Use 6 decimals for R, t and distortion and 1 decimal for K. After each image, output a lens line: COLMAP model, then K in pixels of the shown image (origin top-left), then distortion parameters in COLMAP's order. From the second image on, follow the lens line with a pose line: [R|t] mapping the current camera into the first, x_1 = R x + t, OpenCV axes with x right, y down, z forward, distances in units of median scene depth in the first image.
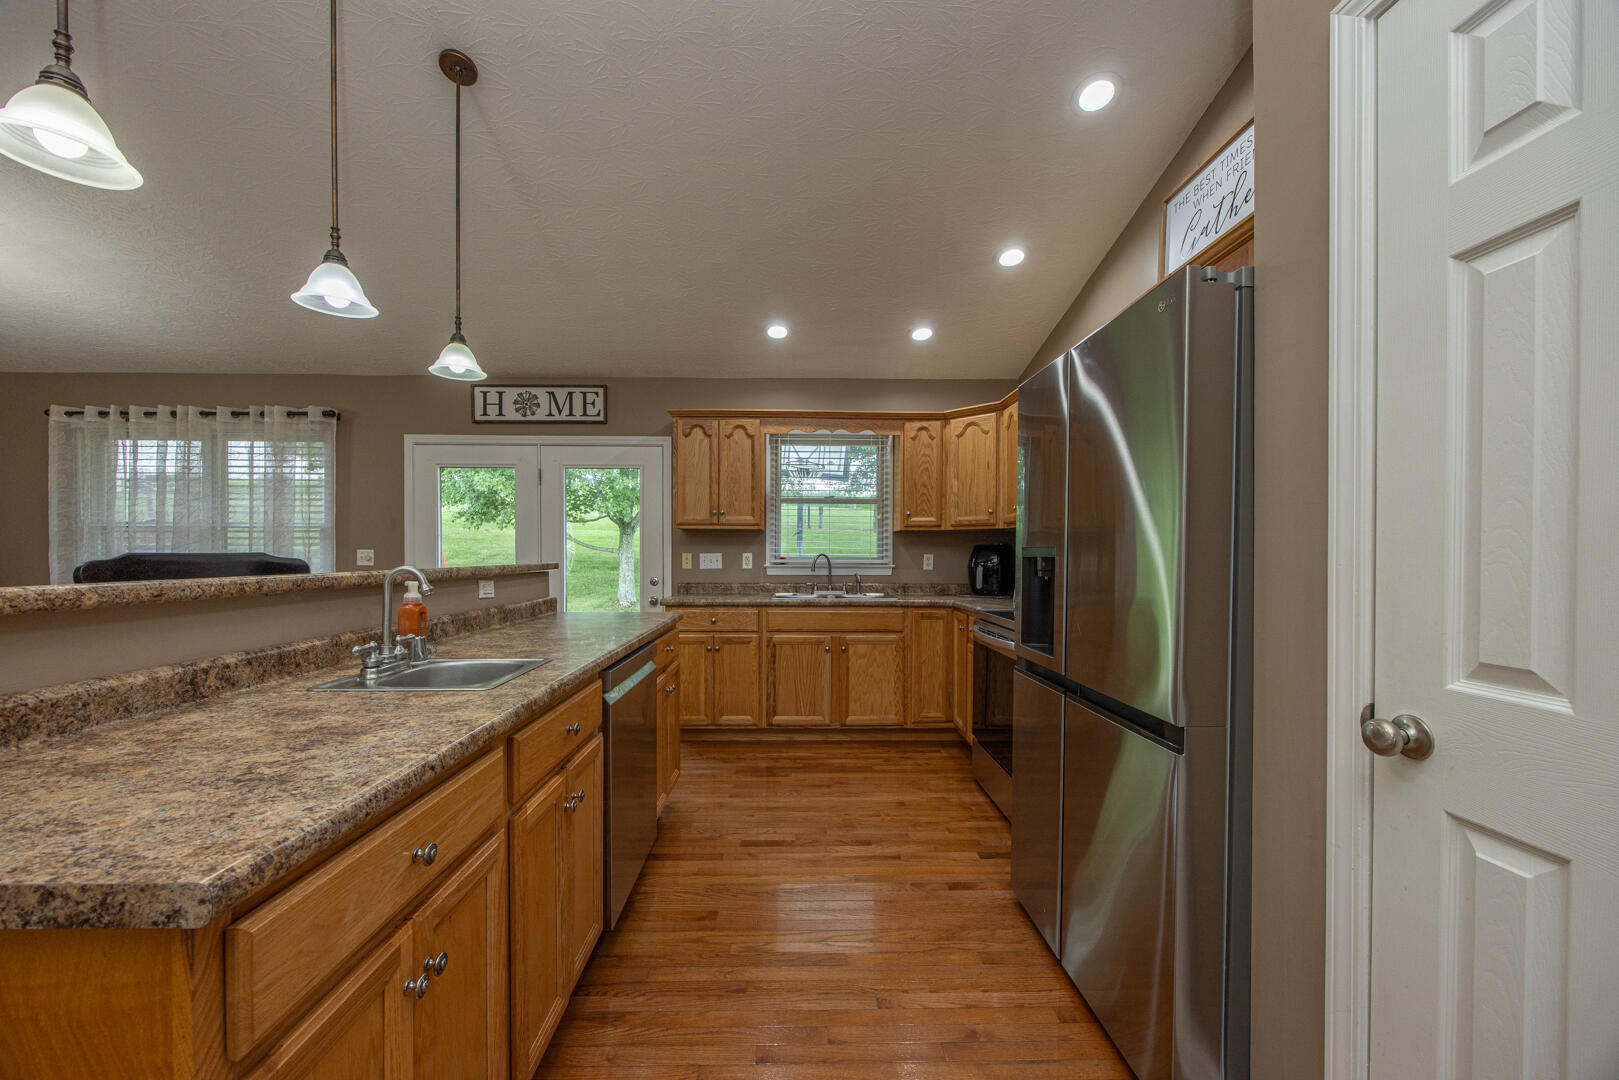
lens RADIAL K [[623.4, 0, 804.2], [0, 623.4, 561.4], [0, 0, 1]] dist [-0.001817, -0.000049]
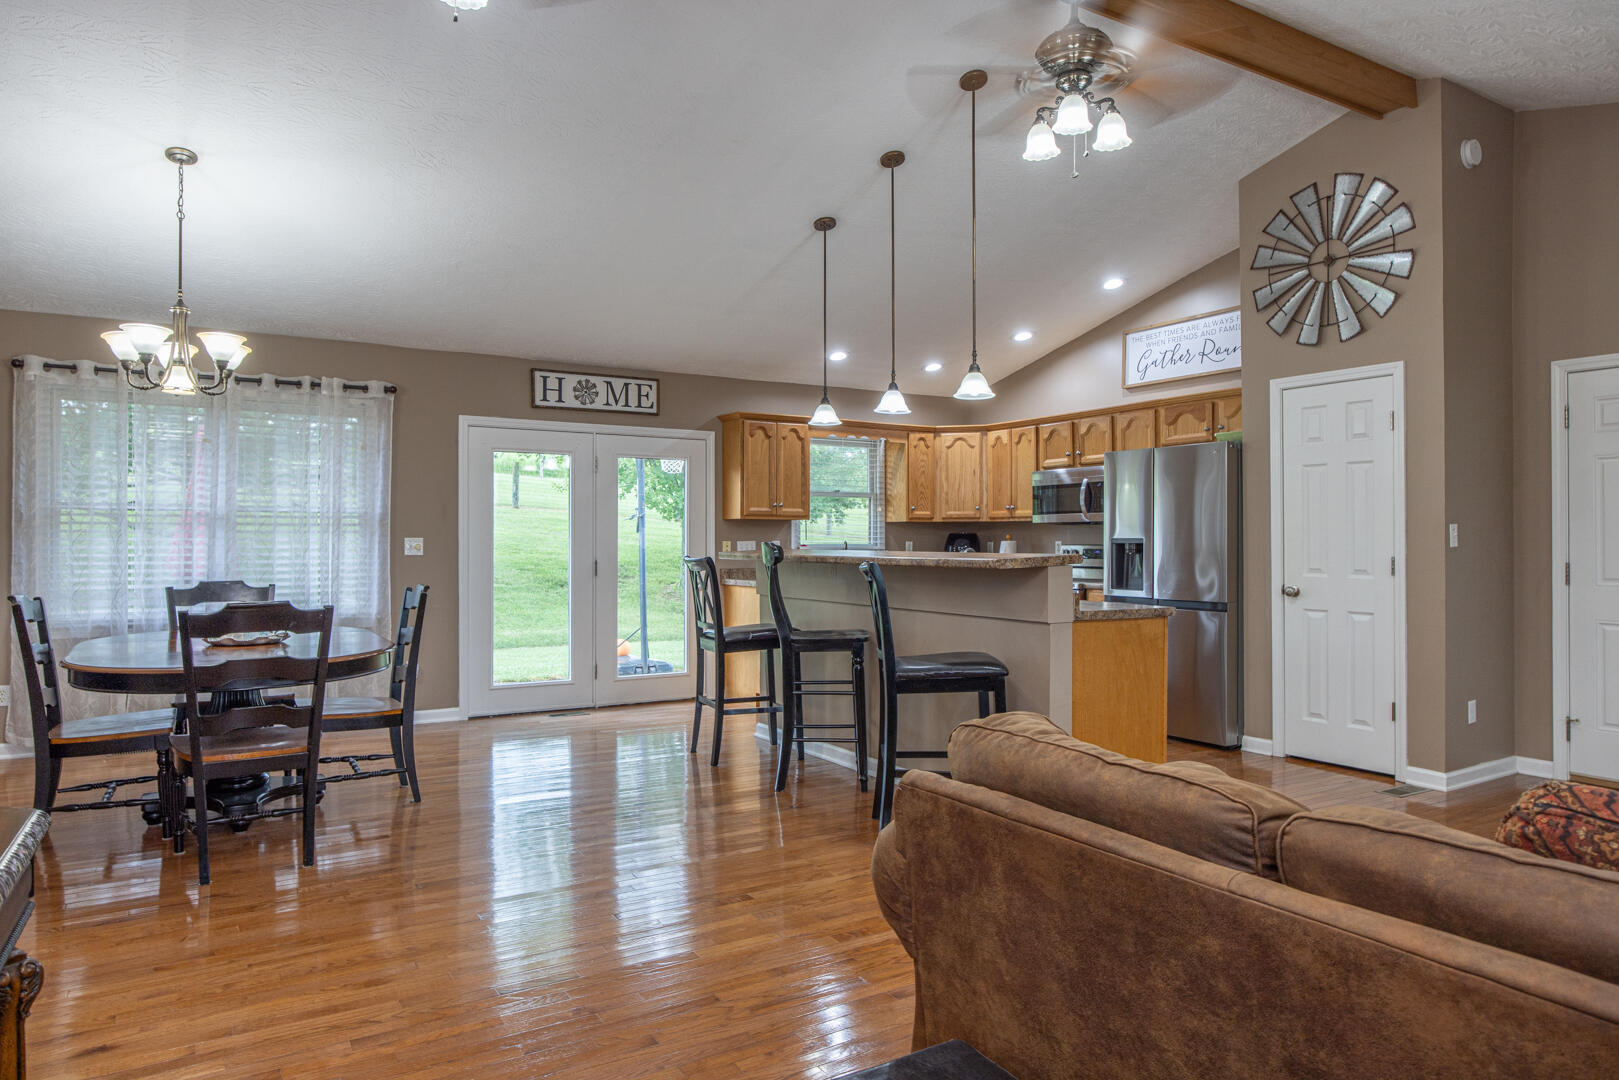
lens RADIAL K [[1031.2, 0, 807.2], [0, 1031.2, 536.7], [0, 0, 1]] dist [0.005383, 0.000208]
pose [[0.862146, -0.000491, 0.506660, -0.988567], [0.009165, 0.999851, -0.014627, 0.006591], [-0.506577, 0.017254, 0.862022, -0.606051]]
